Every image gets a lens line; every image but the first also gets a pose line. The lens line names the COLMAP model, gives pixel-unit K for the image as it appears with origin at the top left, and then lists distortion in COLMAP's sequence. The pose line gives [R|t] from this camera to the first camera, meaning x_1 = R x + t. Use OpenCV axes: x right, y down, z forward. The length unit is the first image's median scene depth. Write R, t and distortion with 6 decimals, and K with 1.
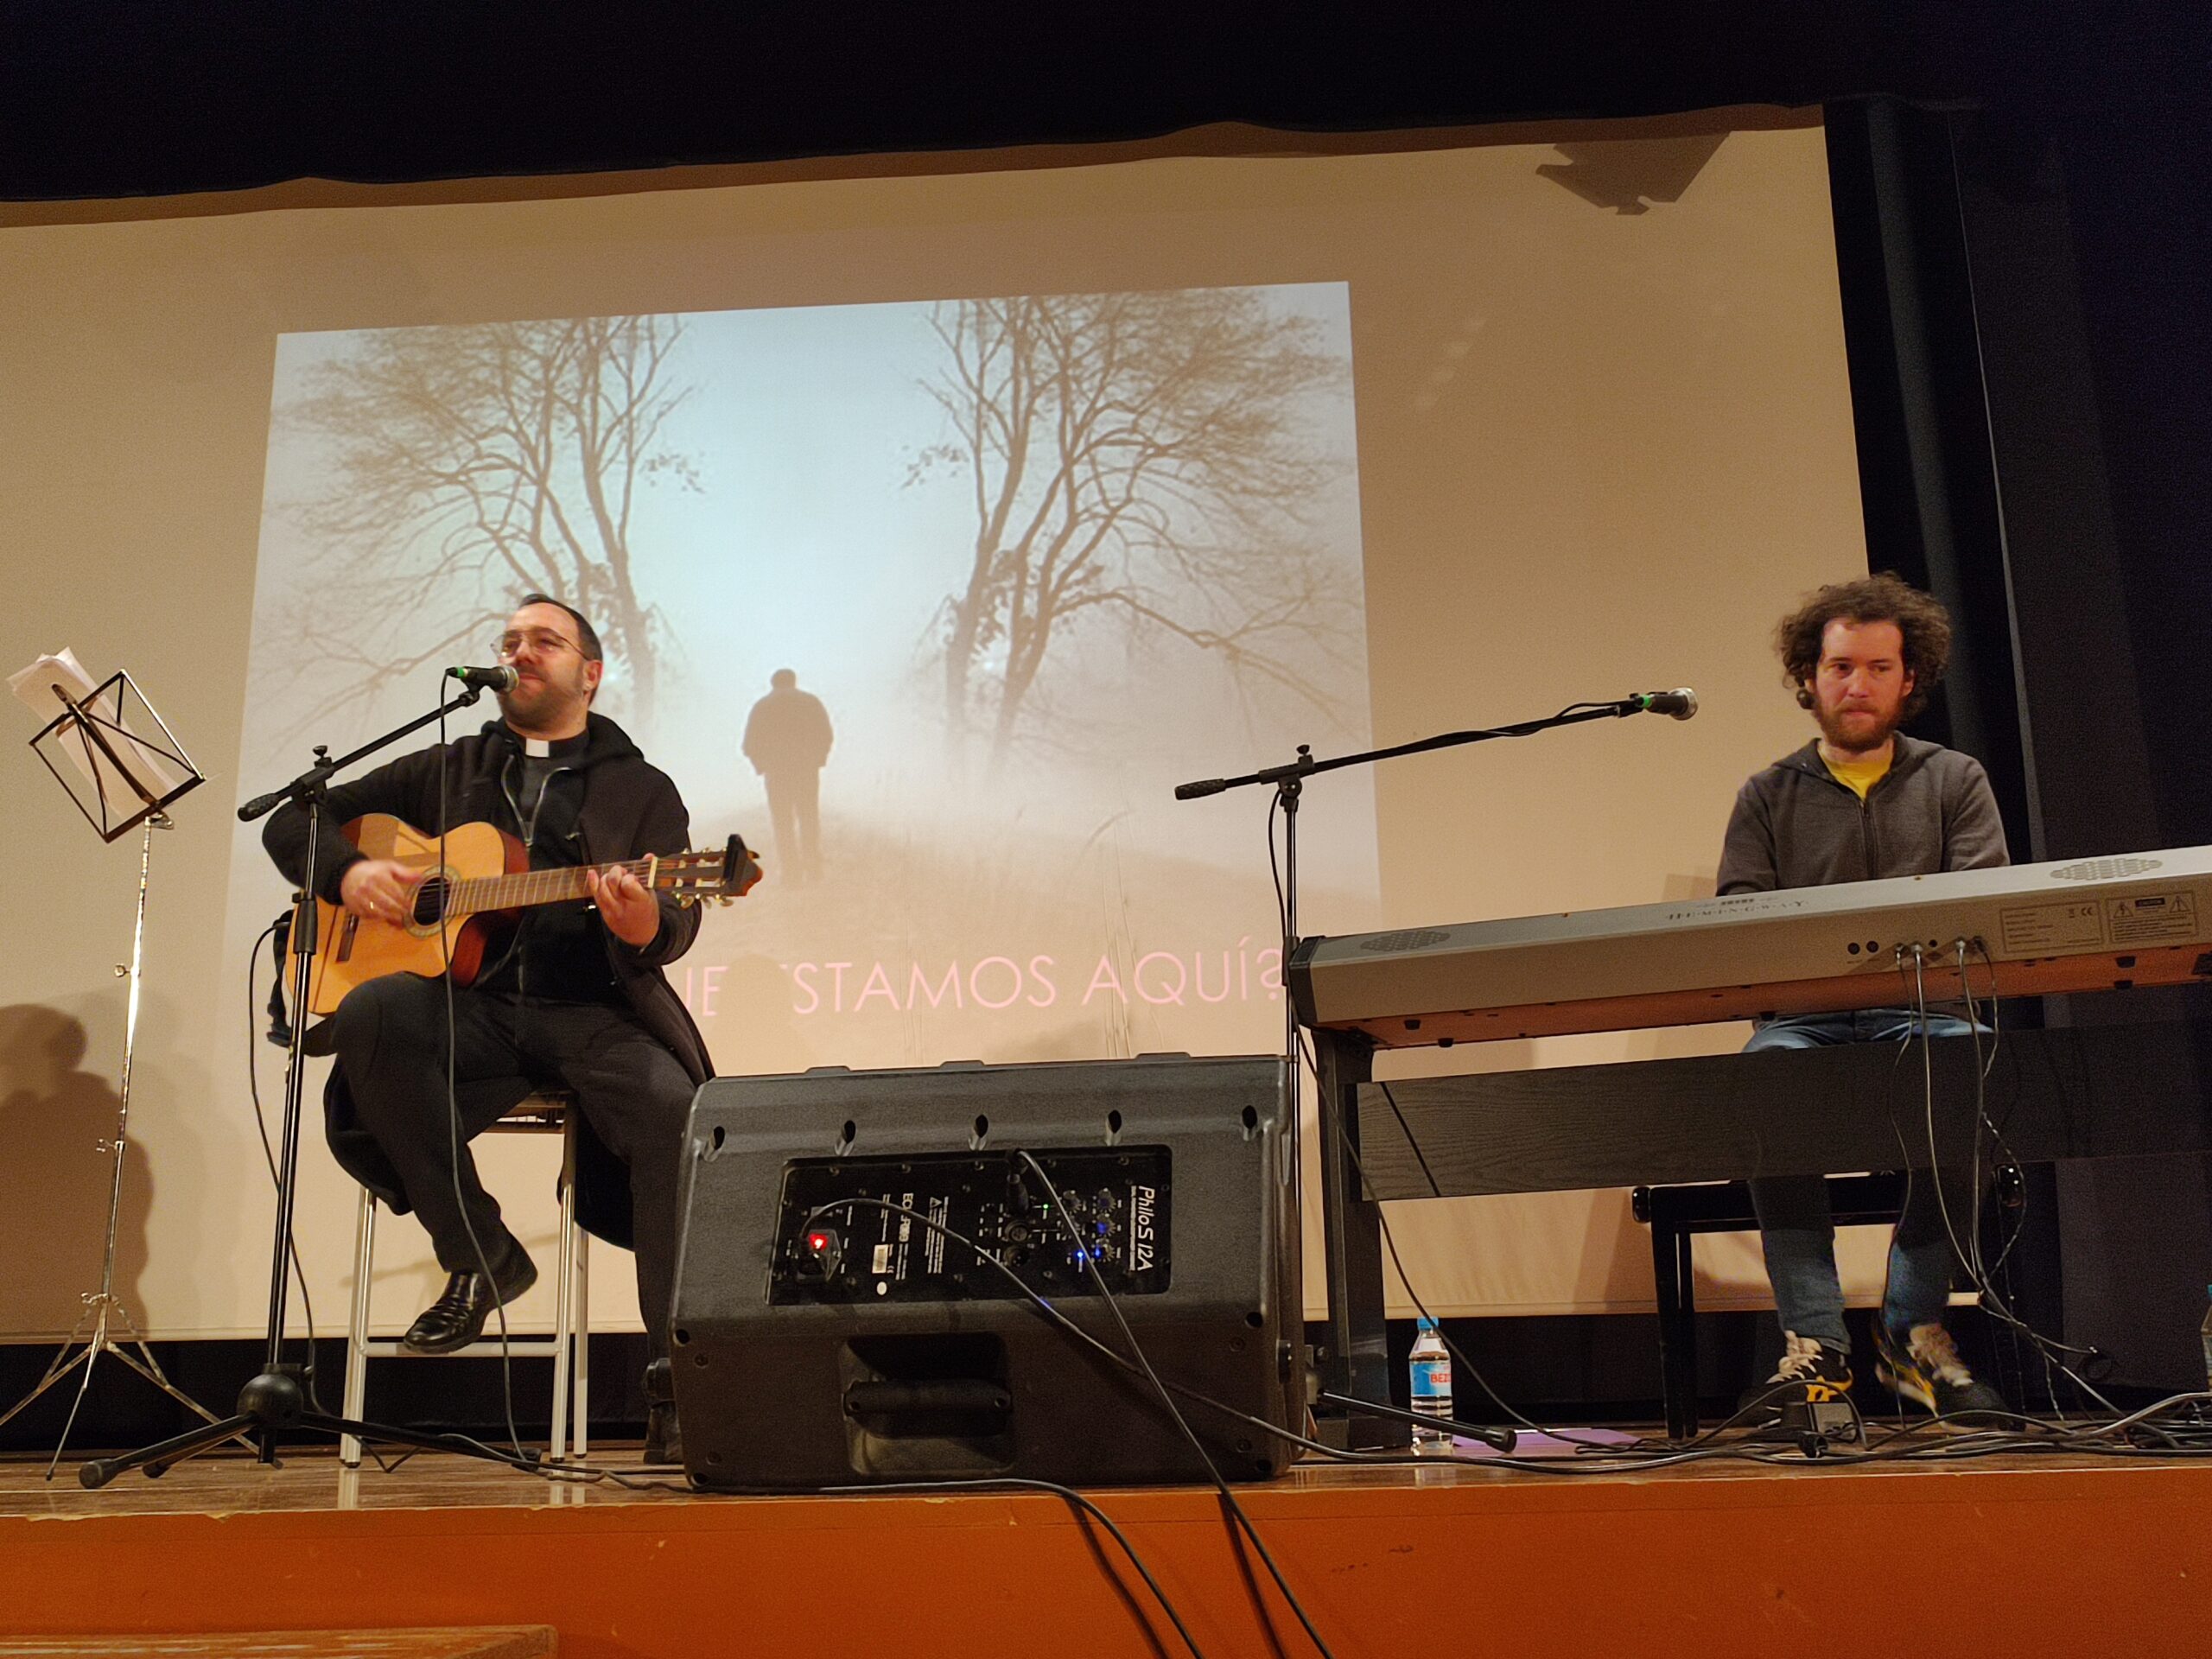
lens RADIAL K [[2324.1, 0, 1077.0], [0, 2324.1, 827.9], [0, 0, 1]] dist [0.073379, -0.479604]
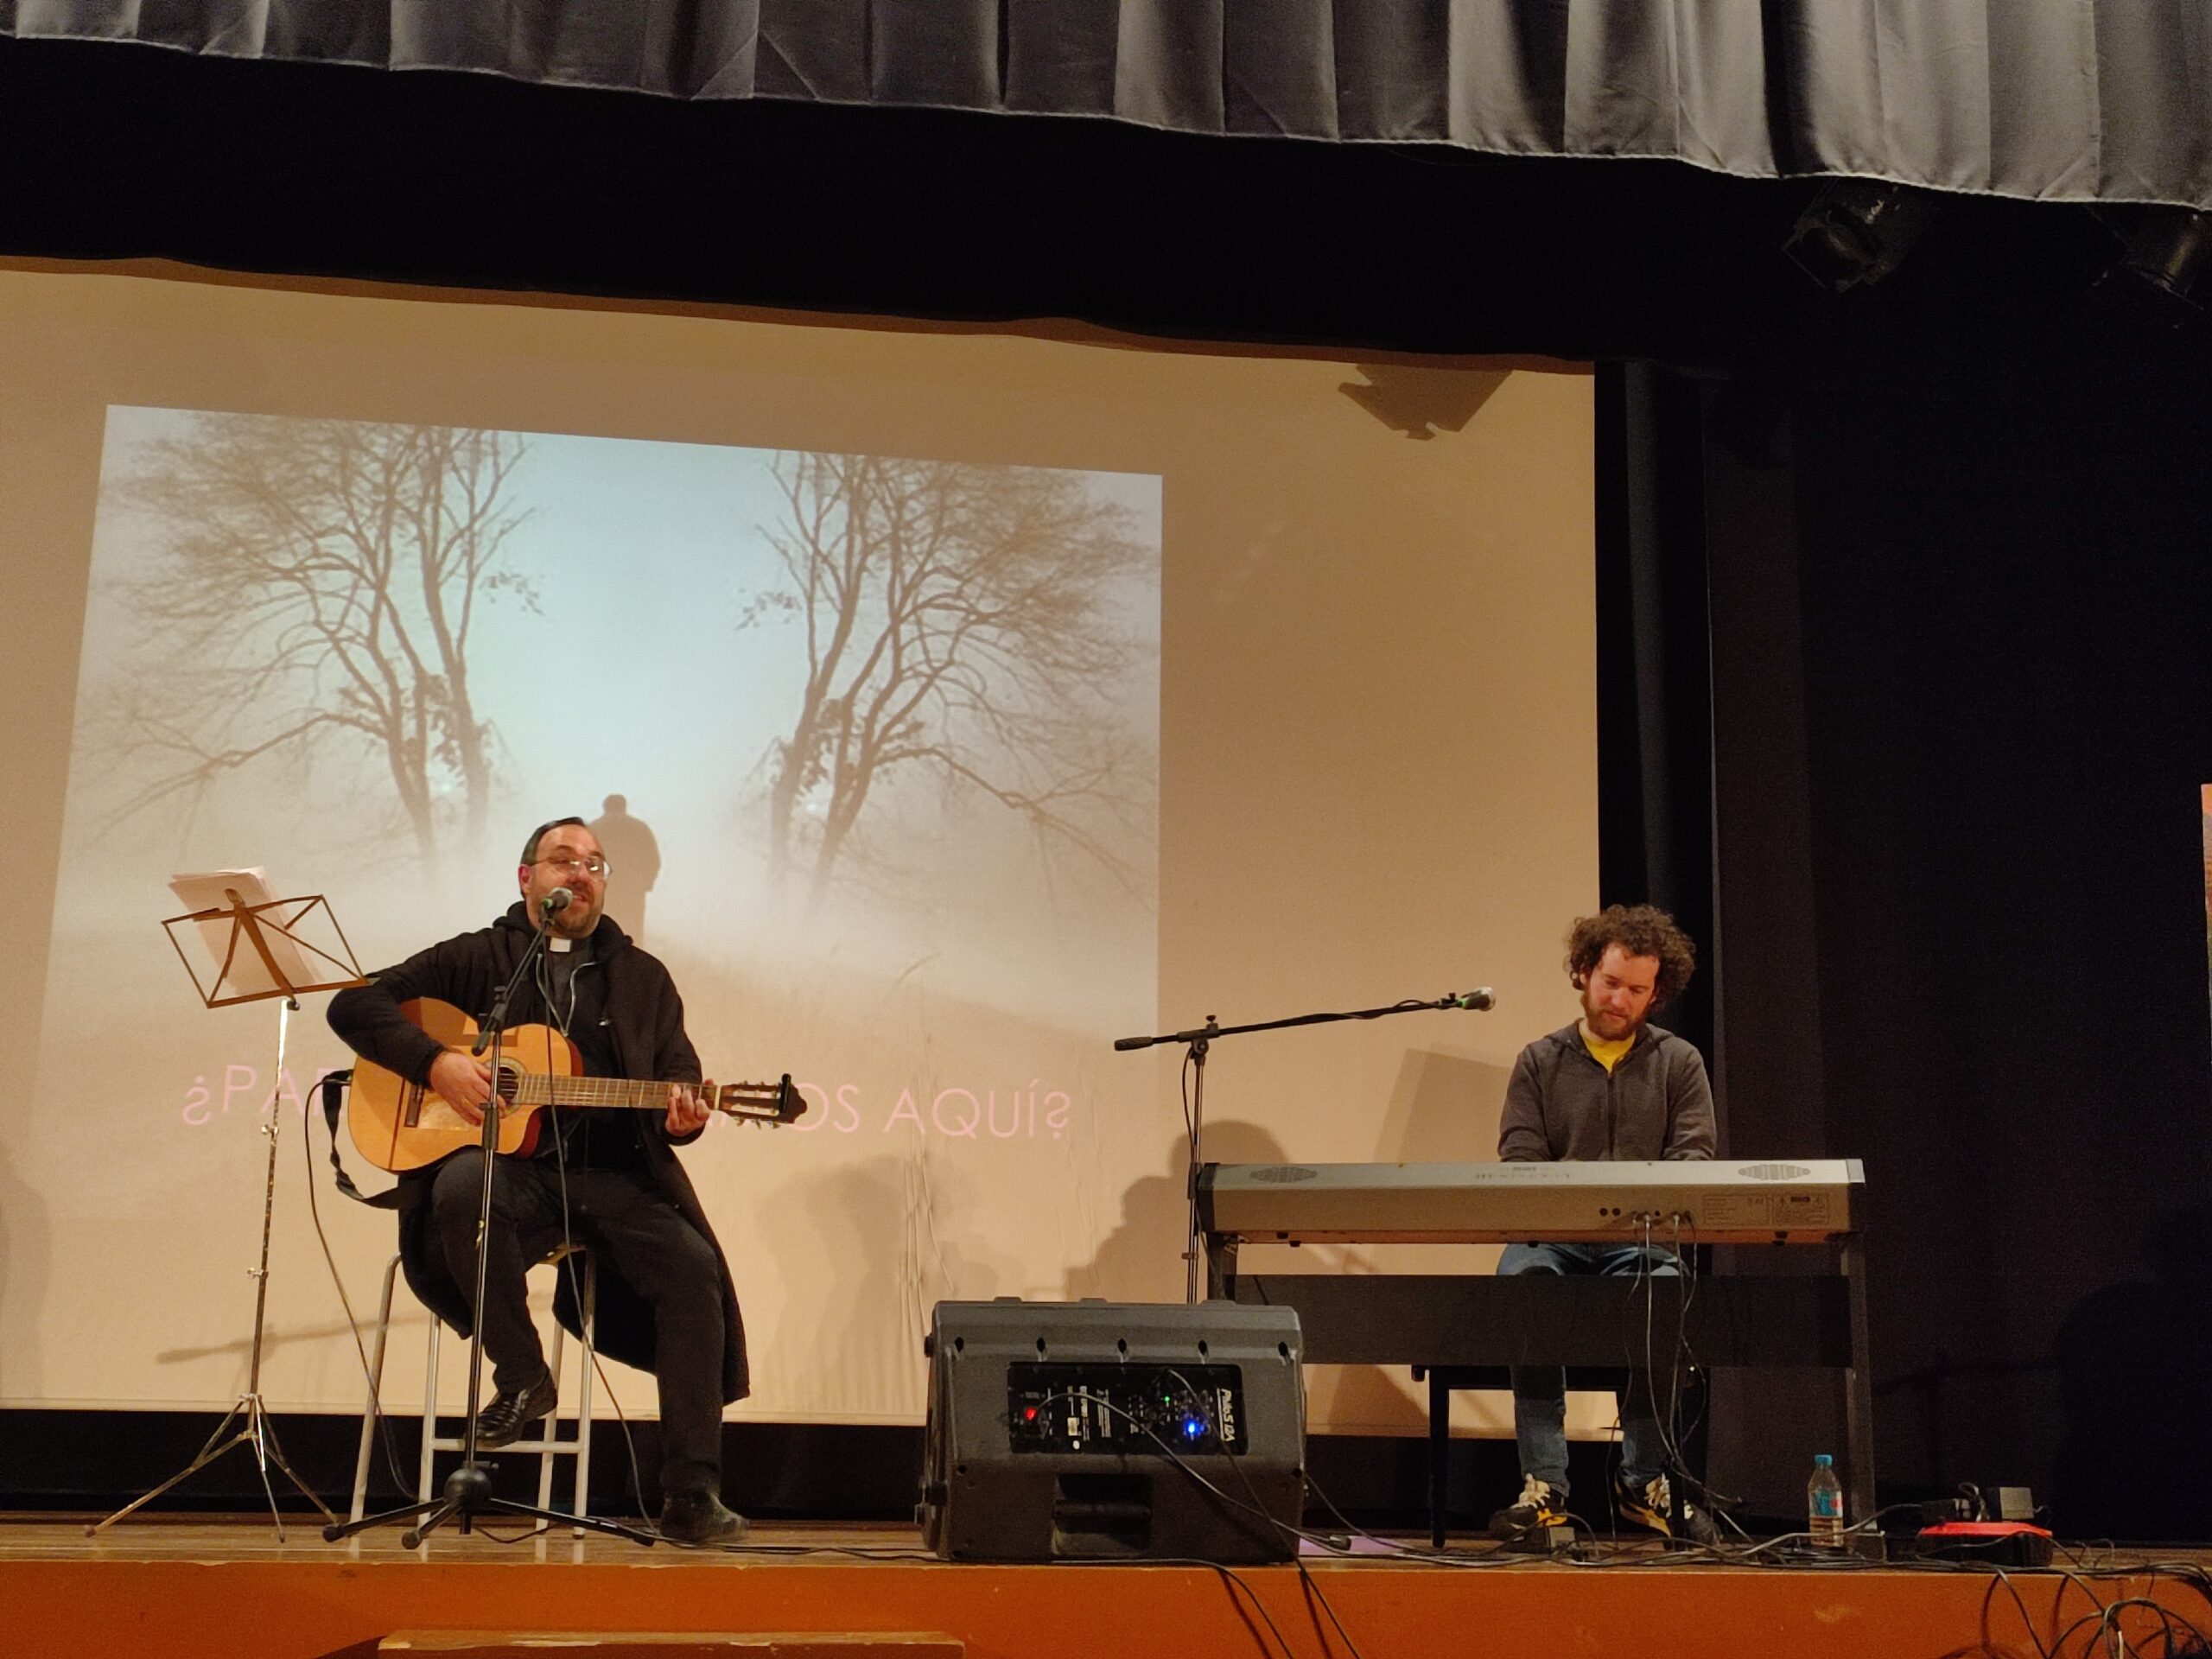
lens RADIAL K [[2913.7, 0, 1106.8], [0, 2913.7, 824.1], [0, 0, 1]] dist [0.091402, -0.427256]
pose [[0.978400, 0.077613, 0.191600, -0.157303], [-0.081481, 0.996598, 0.012380, -0.087422], [-0.189988, -0.027724, 0.981395, -0.336146]]
